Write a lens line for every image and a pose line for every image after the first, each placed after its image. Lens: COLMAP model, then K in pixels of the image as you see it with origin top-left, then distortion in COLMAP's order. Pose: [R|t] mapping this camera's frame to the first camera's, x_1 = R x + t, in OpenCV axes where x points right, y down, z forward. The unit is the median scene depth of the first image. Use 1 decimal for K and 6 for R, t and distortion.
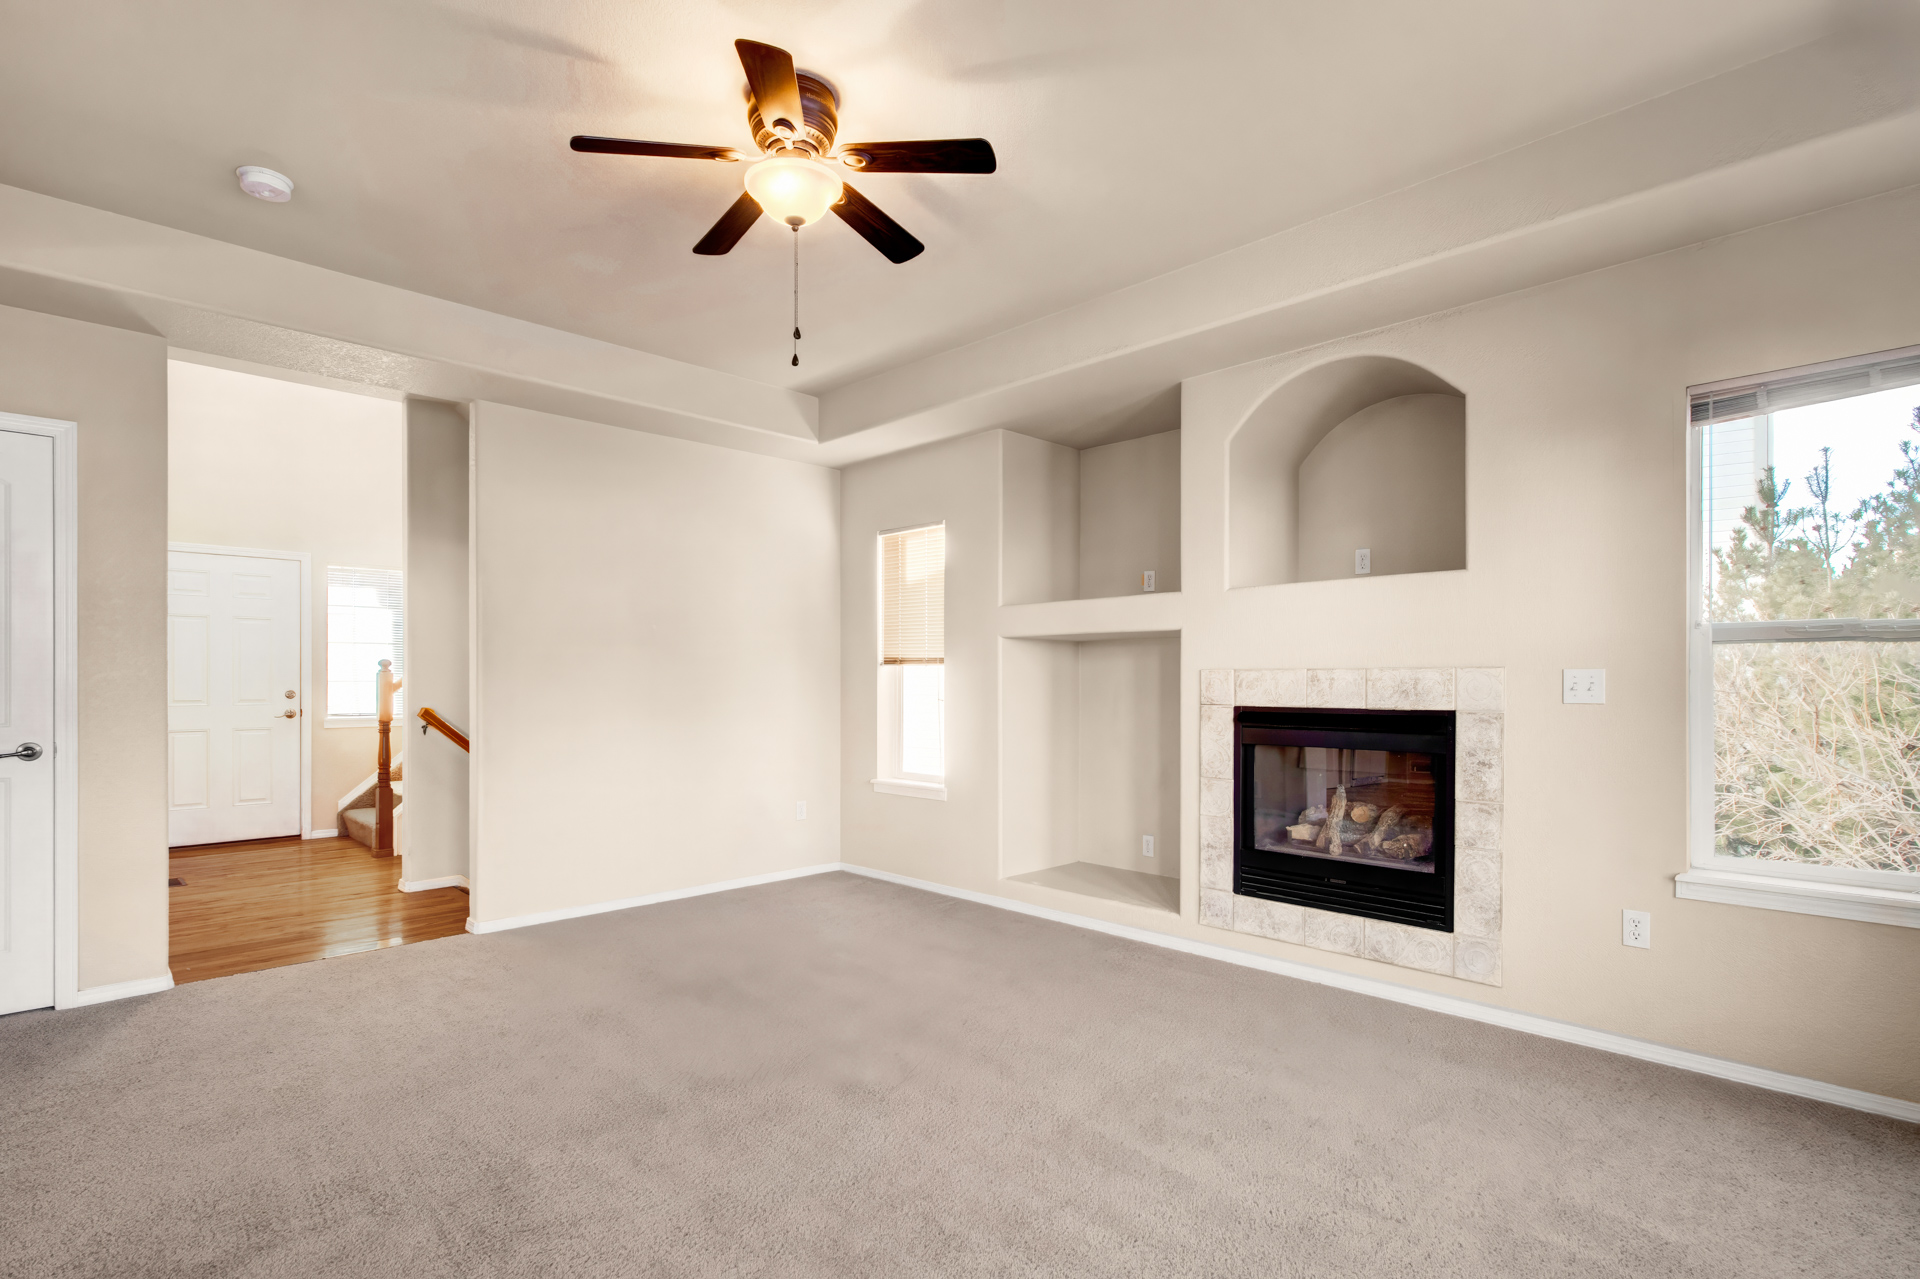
lens RADIAL K [[921.2, 0, 966.5], [0, 921.2, 680.7], [0, 0, 1]] dist [0.000719, 0.000096]
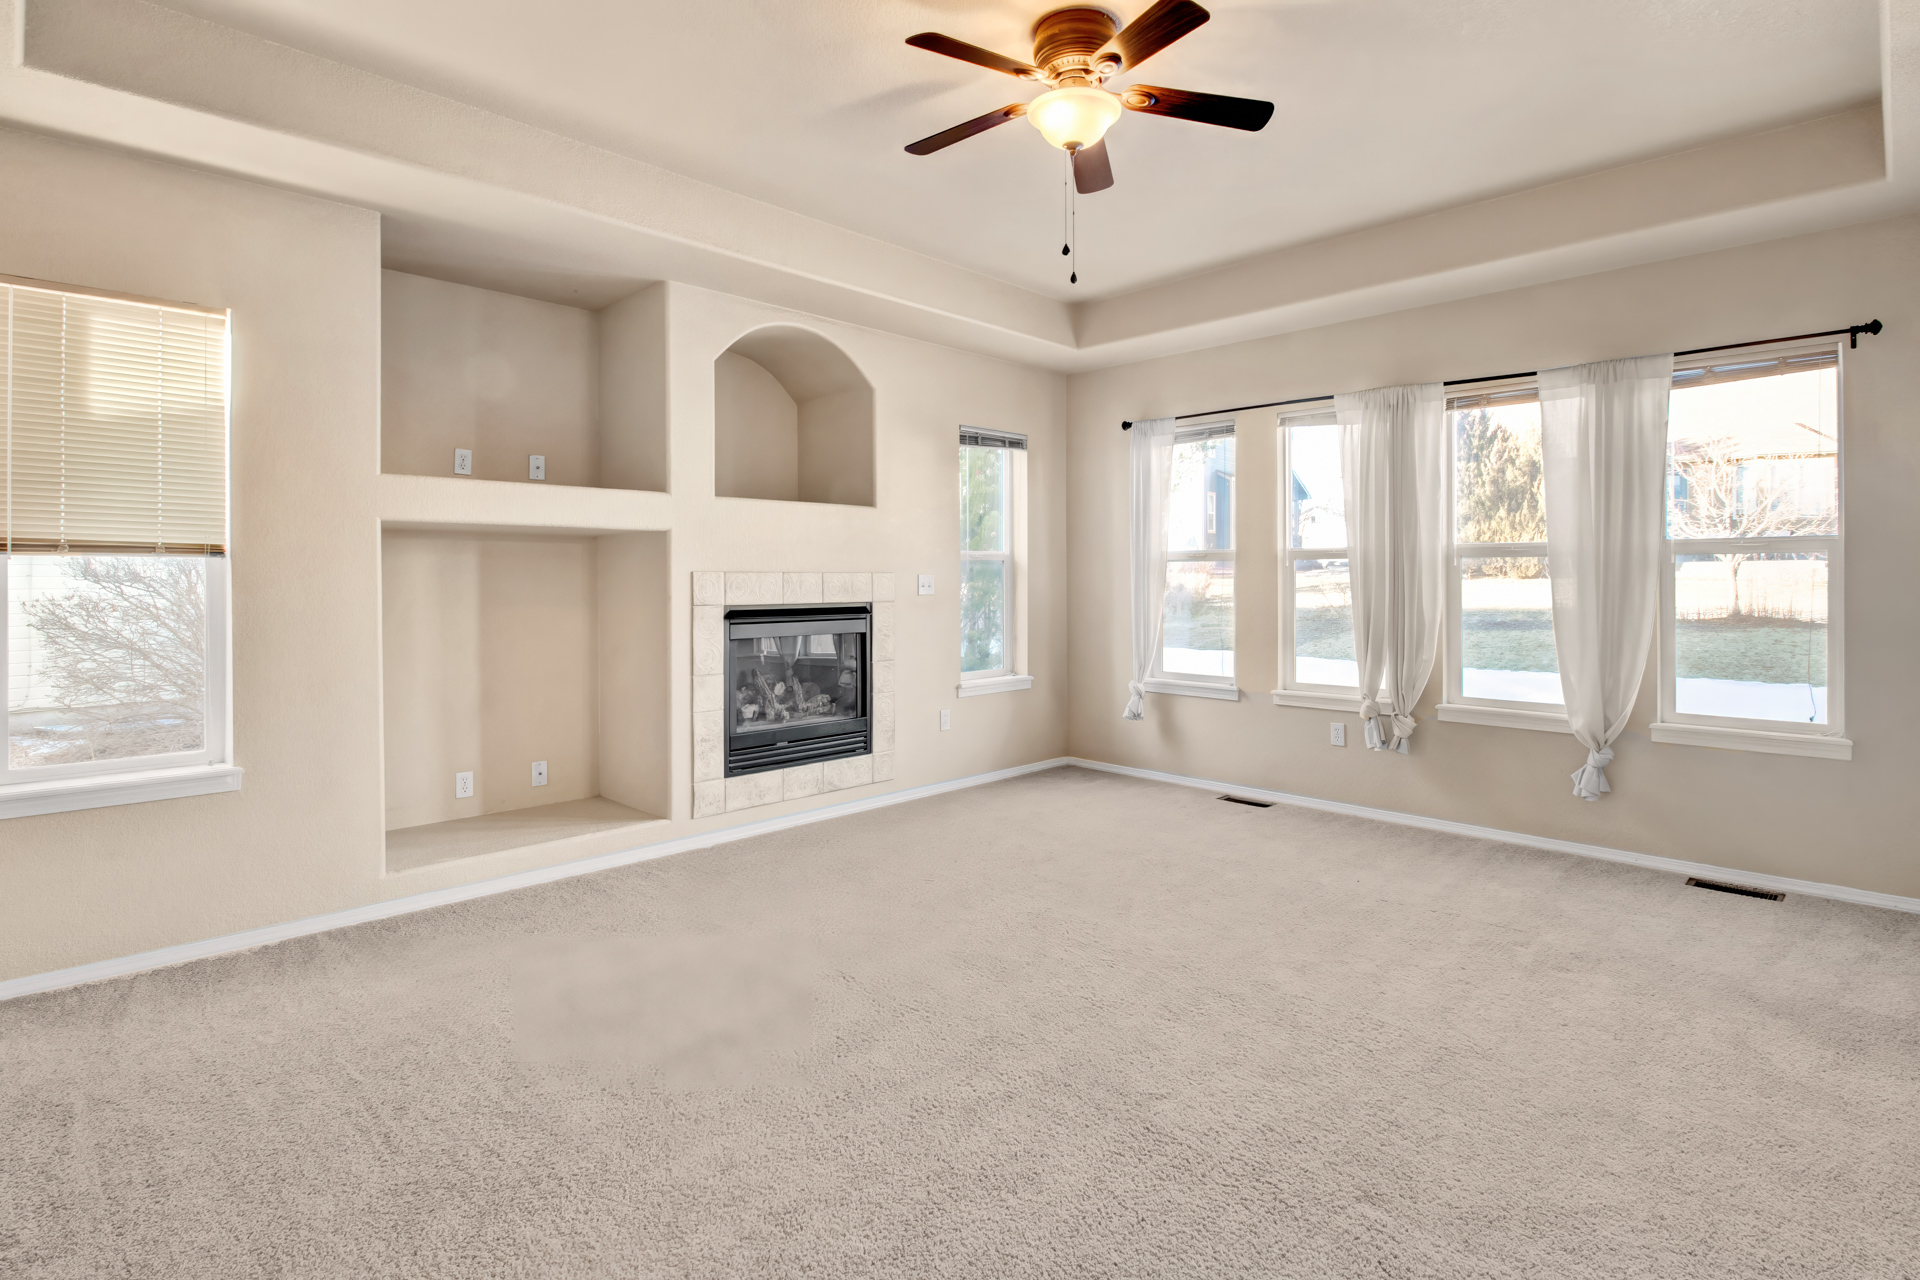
lens RADIAL K [[932.7, 0, 963.4], [0, 932.7, 595.2], [0, 0, 1]] dist [0.000185, 0.000140]
pose [[0.004274, -0.012744, 0.999910, -0.807416], [0.004745, 0.999908, 0.012723, 0.002482], [-0.999980, 0.004690, 0.004334, 0.711698]]
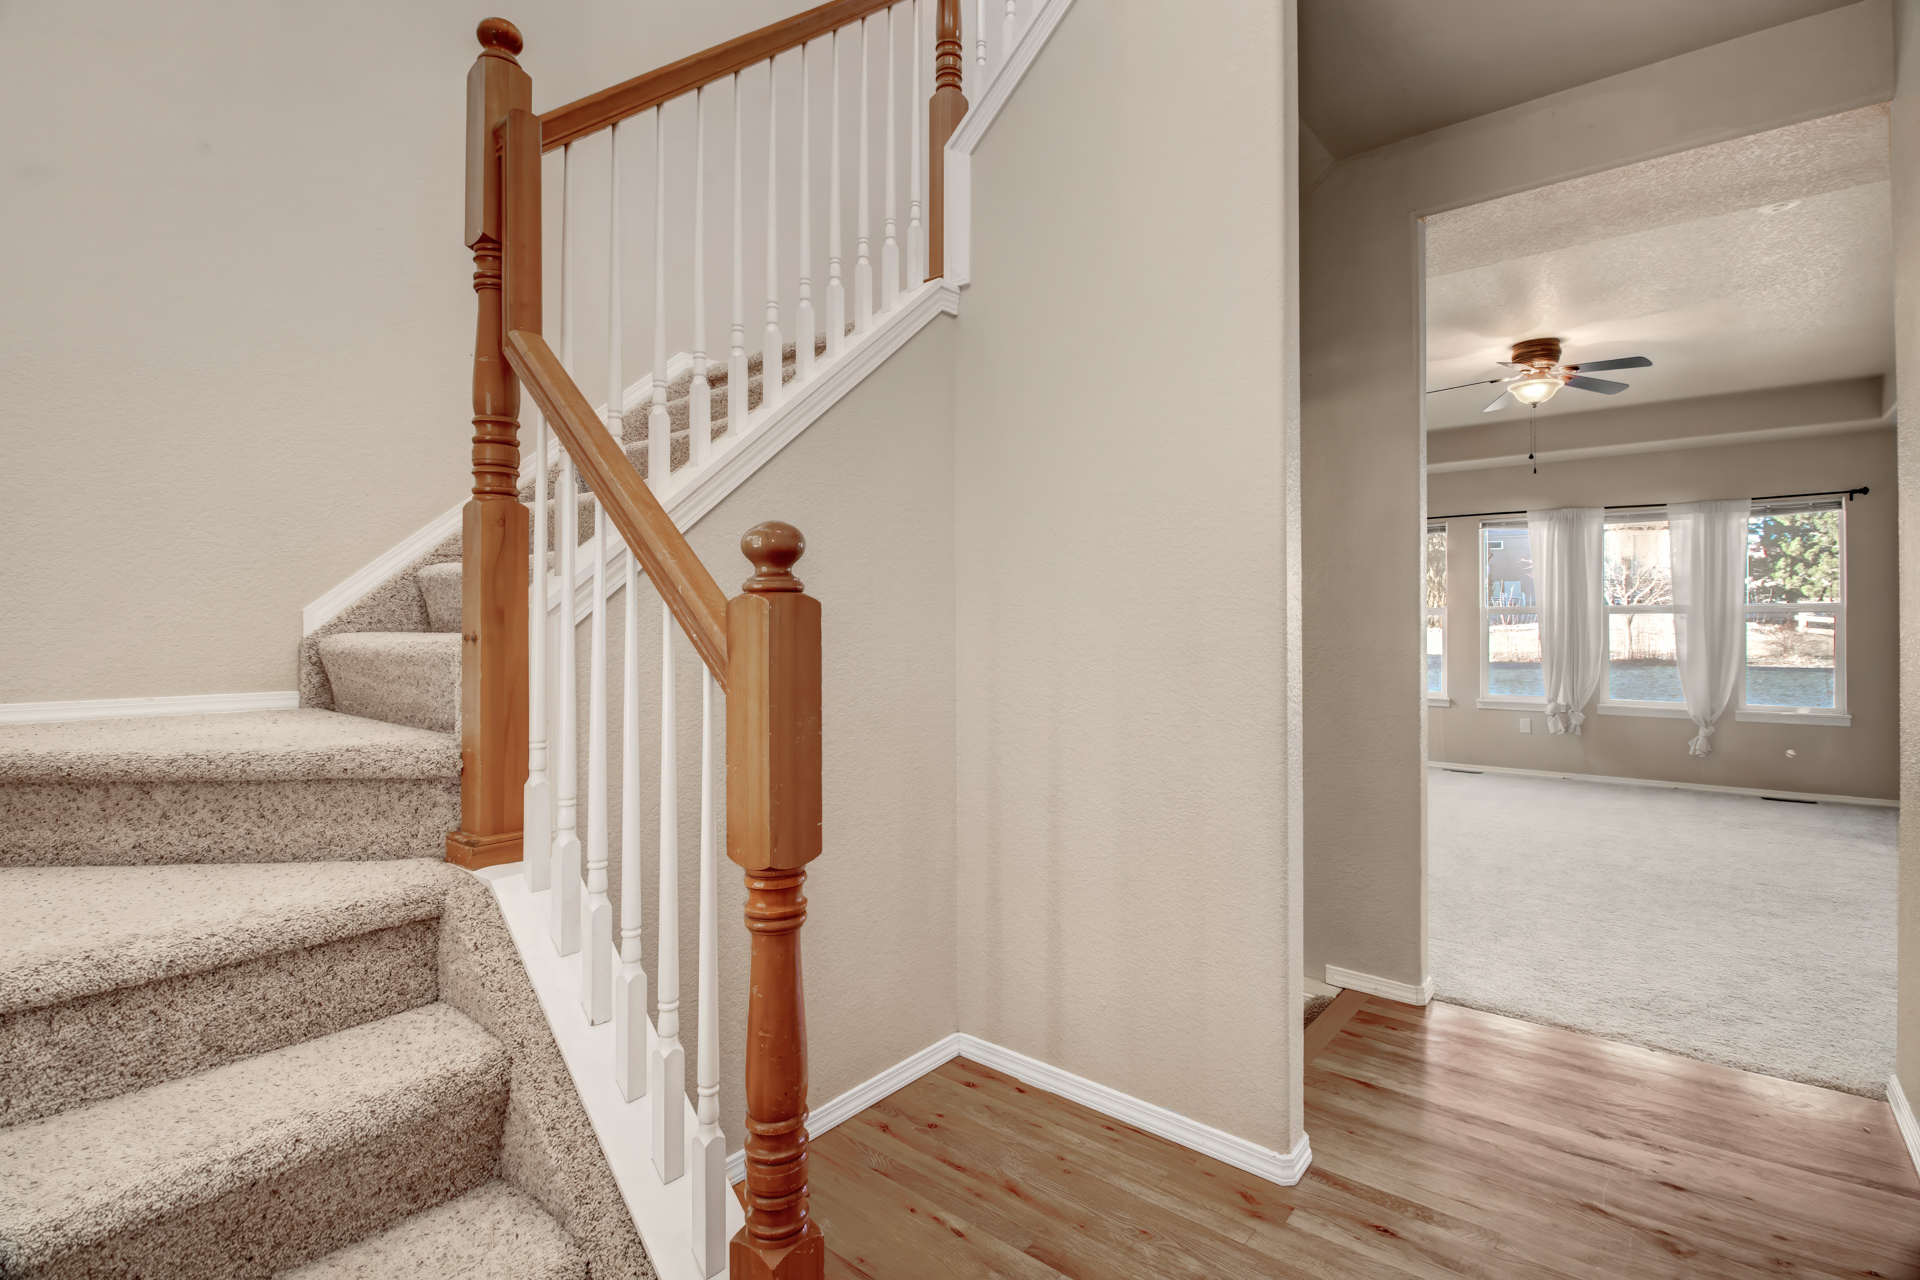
lens RADIAL K [[904.1, 0, 960.0], [0, 904.1, 640.0], [0, 0, 1]] dist [-0.012397, -0.000397]
pose [[-0.090745, -0.008227, 0.995840, -1.252907], [0.004392, 0.999953, 0.008661, 0.004710], [-0.995864, 0.005159, -0.090704, 1.440668]]
